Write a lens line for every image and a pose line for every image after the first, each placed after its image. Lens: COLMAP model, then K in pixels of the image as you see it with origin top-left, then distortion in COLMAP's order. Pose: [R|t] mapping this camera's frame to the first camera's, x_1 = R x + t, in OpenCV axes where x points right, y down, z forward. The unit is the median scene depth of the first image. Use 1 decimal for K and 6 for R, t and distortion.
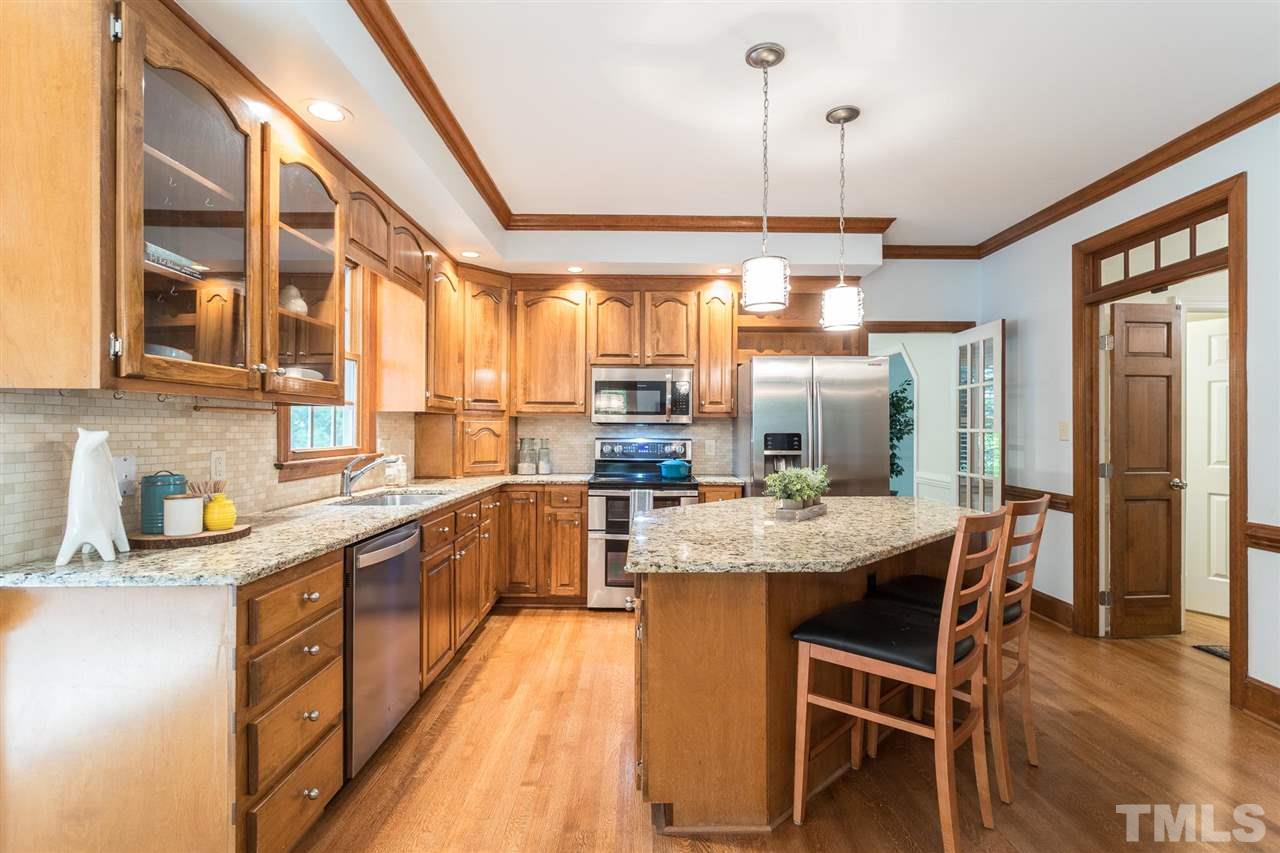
lens RADIAL K [[606.2, 0, 630.5], [0, 606.2, 432.2], [0, 0, 1]] dist [-0.005716, 0.000944]
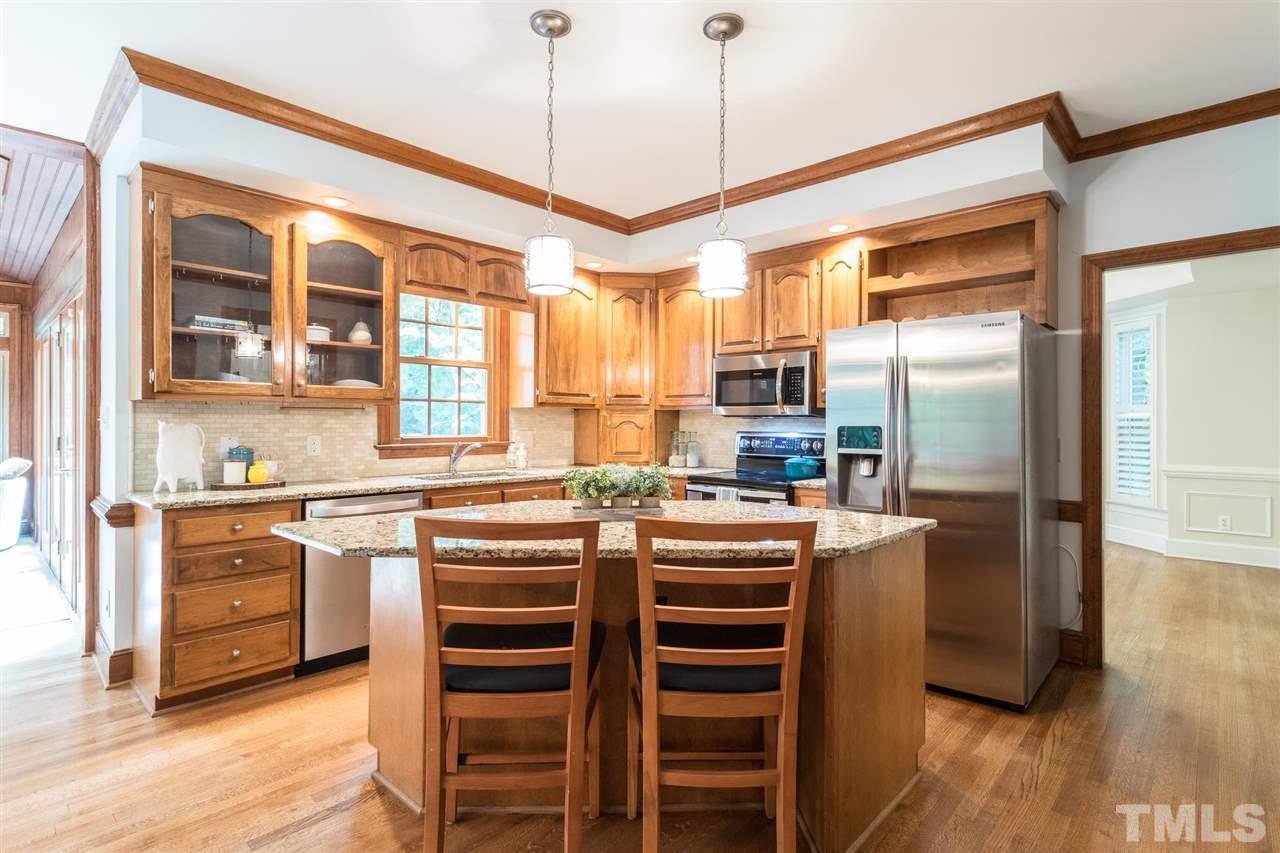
lens RADIAL K [[606.2, 0, 635.6], [0, 606.2, 424.5], [0, 0, 1]] dist [-0.005716, 0.000944]
pose [[0.736049, 0.000611, -0.676928, 0.562847], [-0.003654, 0.999989, -0.003071, 0.002706], [0.676919, 0.004733, 0.736042, 0.236810]]
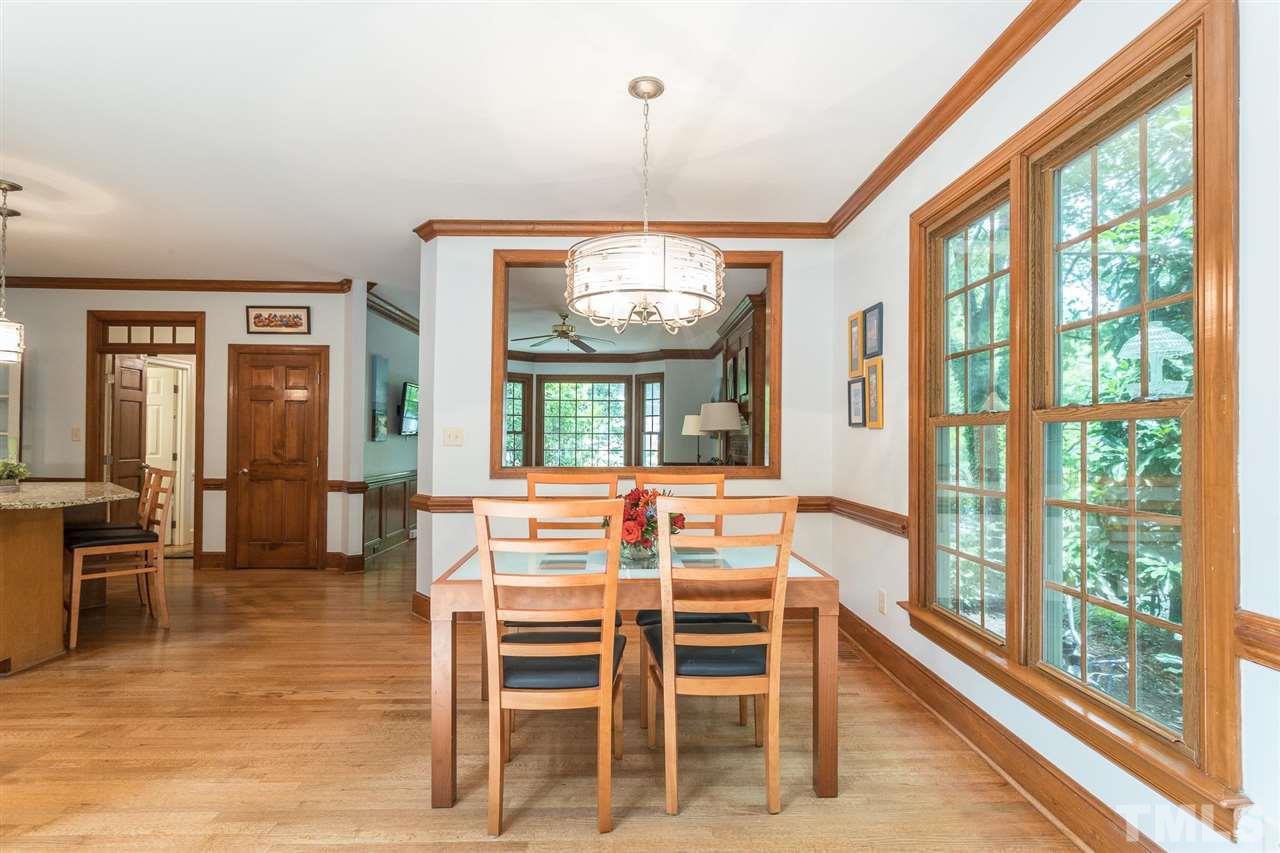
lens RADIAL K [[606.2, 0, 646.8], [0, 606.2, 431.8], [0, 0, 1]] dist [-0.005716, 0.000944]
pose [[-0.034030, 0.008544, 0.999384, -0.654907], [0.002131, 0.999962, -0.008477, 0.005089], [-0.999419, 0.001841, -0.034047, -0.269334]]
